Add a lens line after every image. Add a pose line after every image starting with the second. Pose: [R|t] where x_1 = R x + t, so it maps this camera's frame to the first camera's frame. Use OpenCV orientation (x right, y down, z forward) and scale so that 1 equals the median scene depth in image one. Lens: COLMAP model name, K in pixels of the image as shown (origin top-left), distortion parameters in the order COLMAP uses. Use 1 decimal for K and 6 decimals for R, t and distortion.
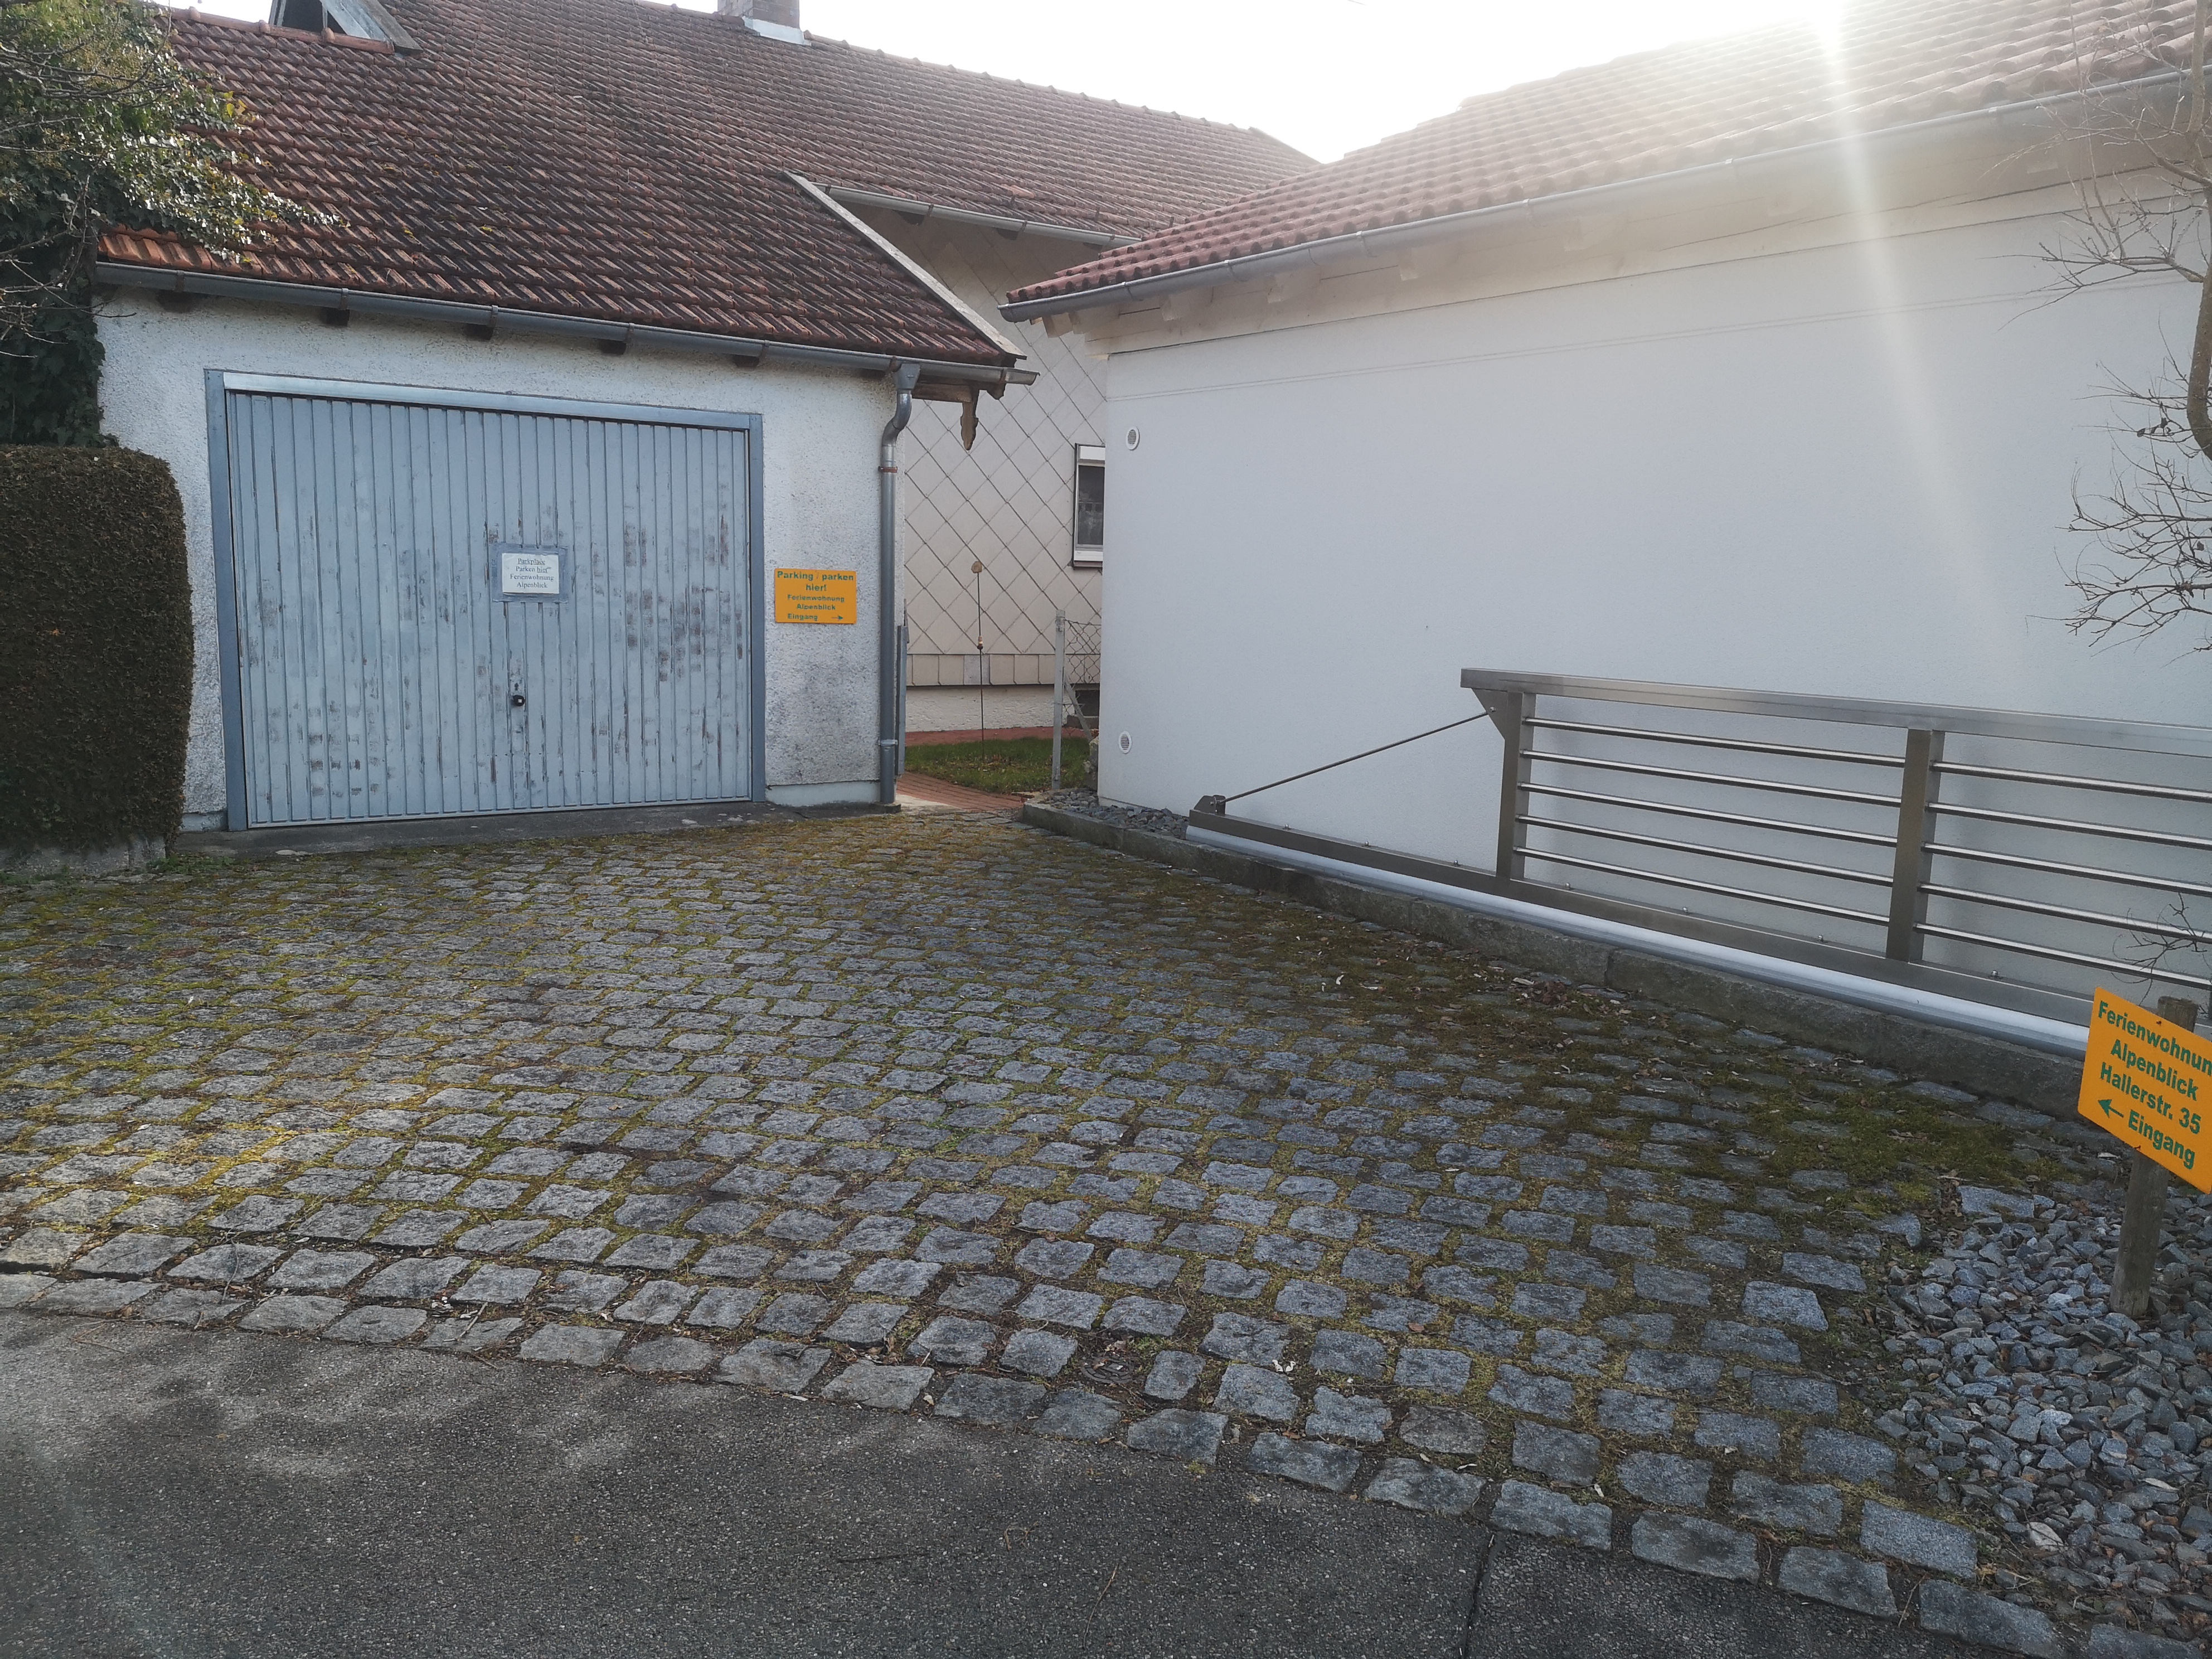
lens RADIAL K [[1724.0, 0, 1106.4], [0, 1724.0, 830.6], [0, 0, 1]] dist [0.040124, -0.017619]
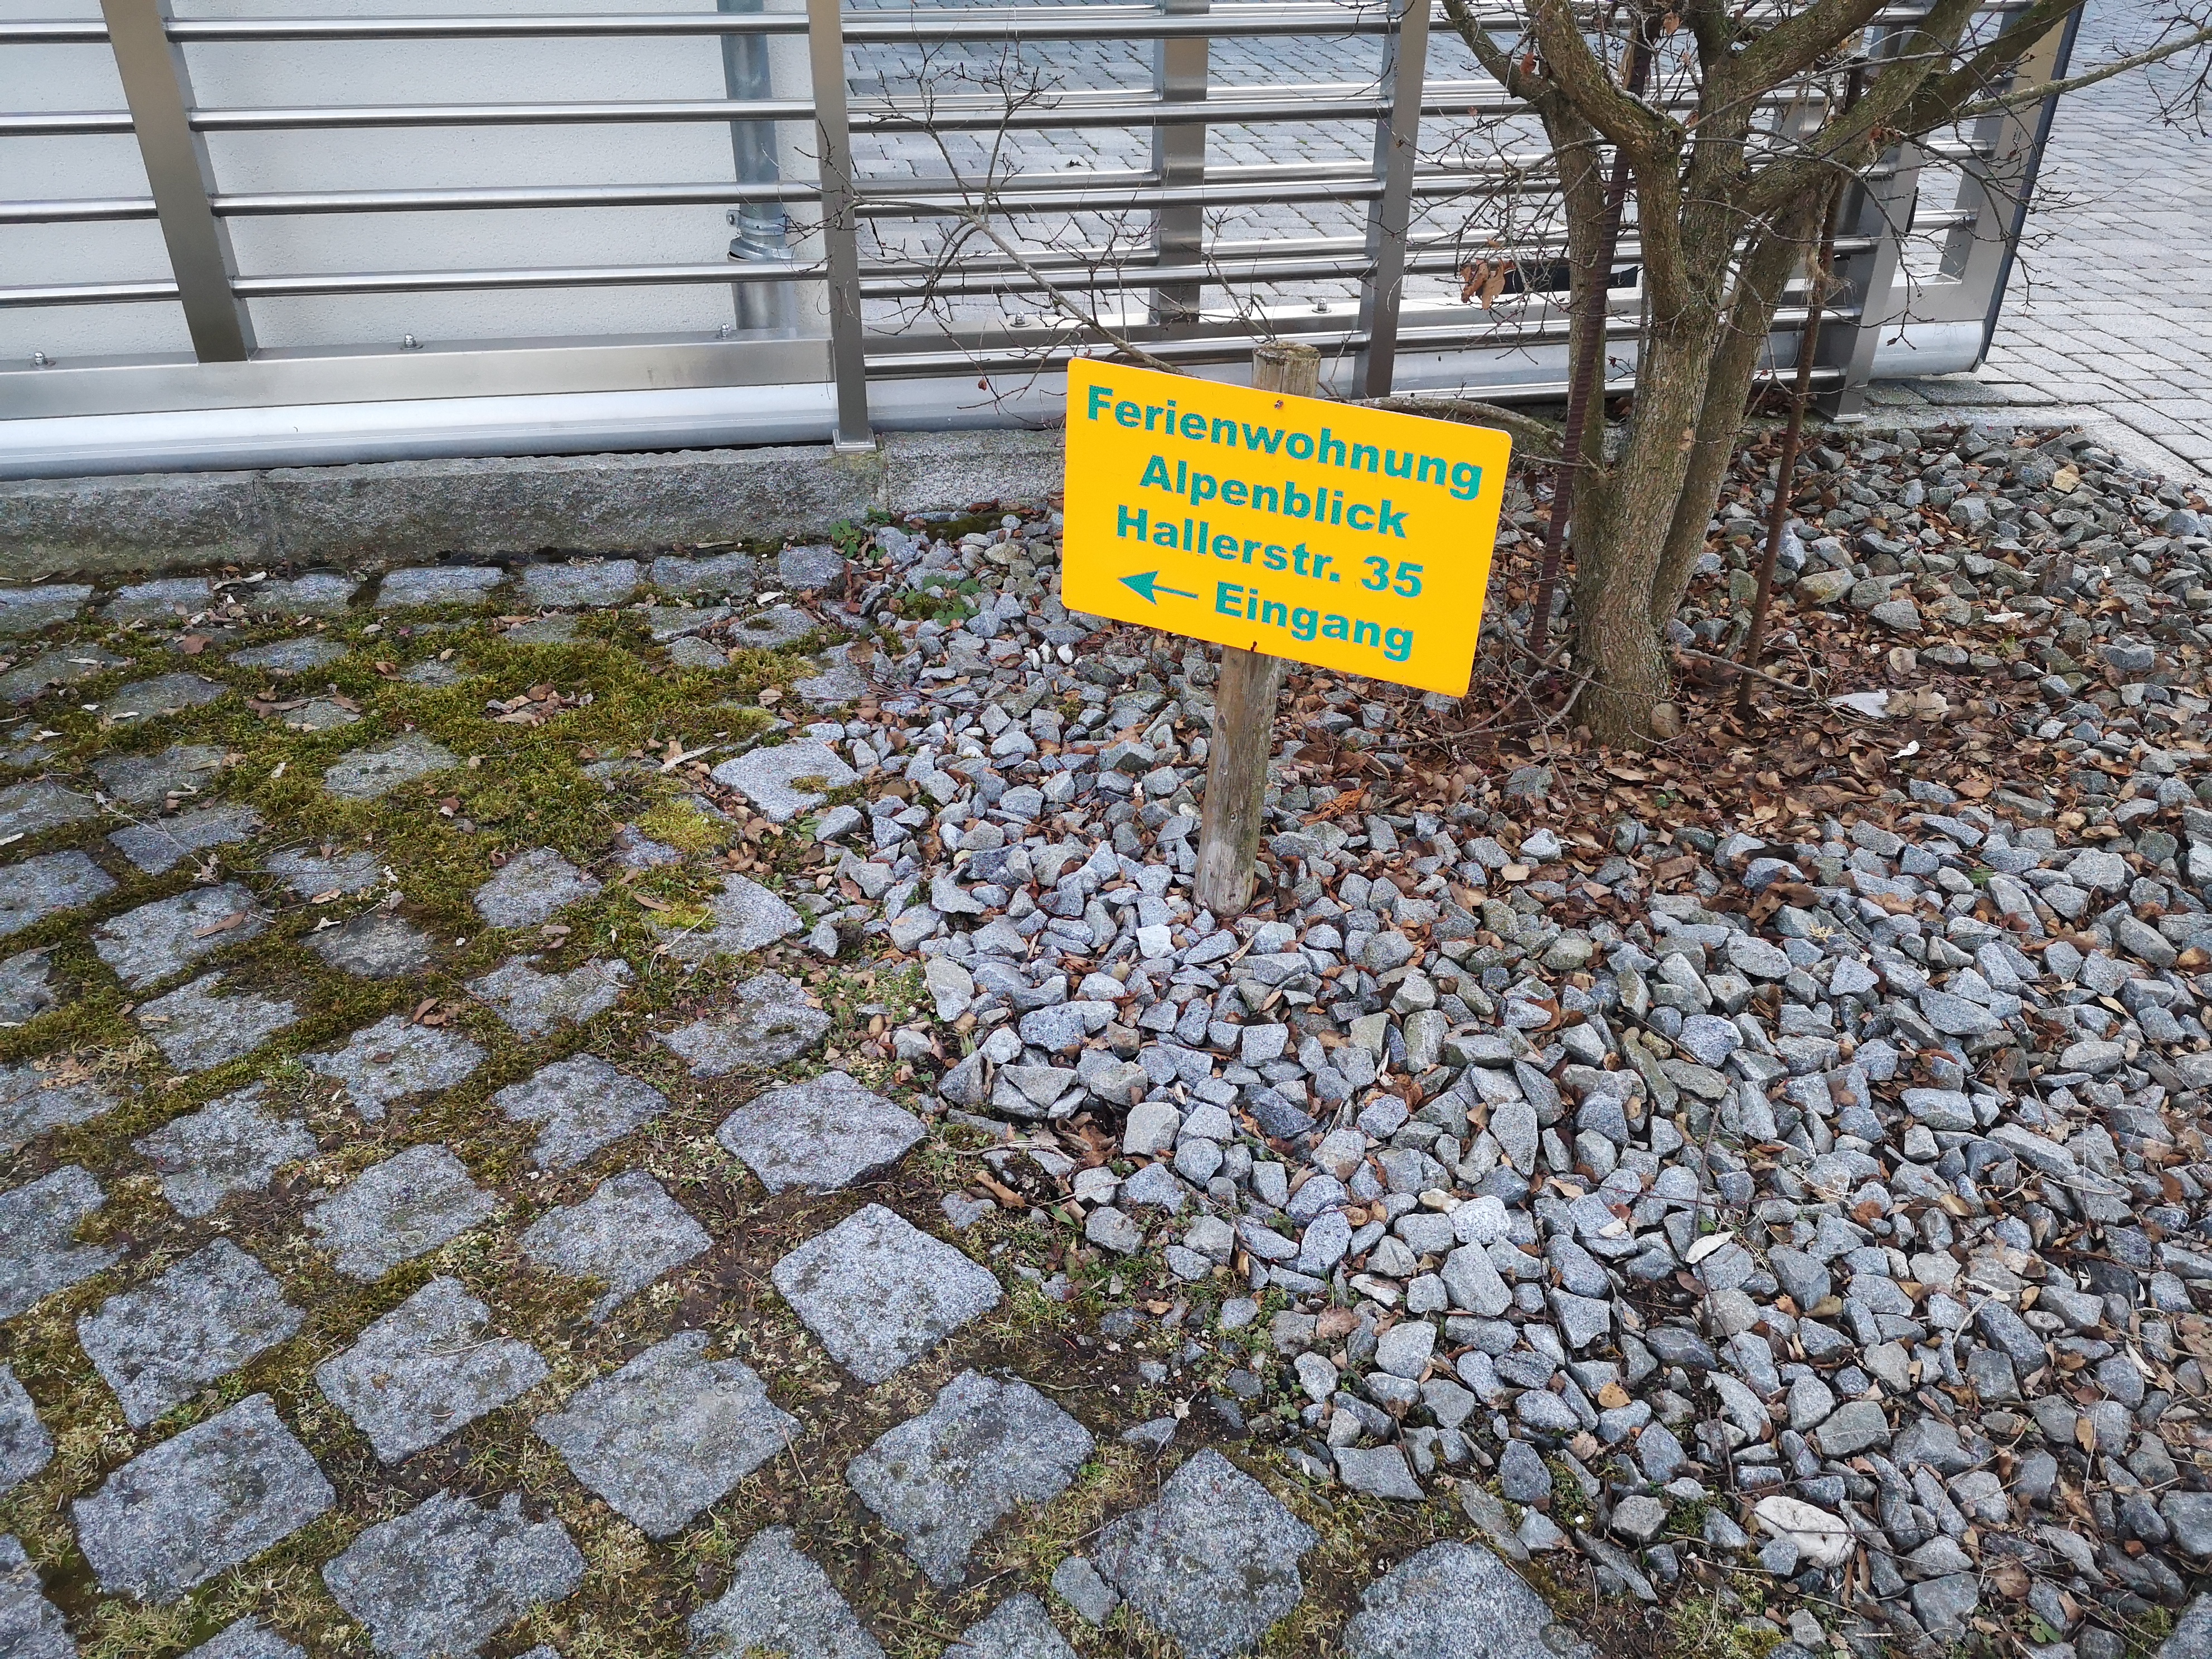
lens RADIAL K [[1724.0, 0, 1107.8], [0, 1724.0, 828.9], [0, 0, 1]] dist [0.040124, -0.017619]
pose [[0.405160, -0.498736, 0.766230, 0.123140], [0.142156, 0.862273, 0.486083, -0.027120], [-0.903126, -0.088017, 0.420257, 0.698865]]
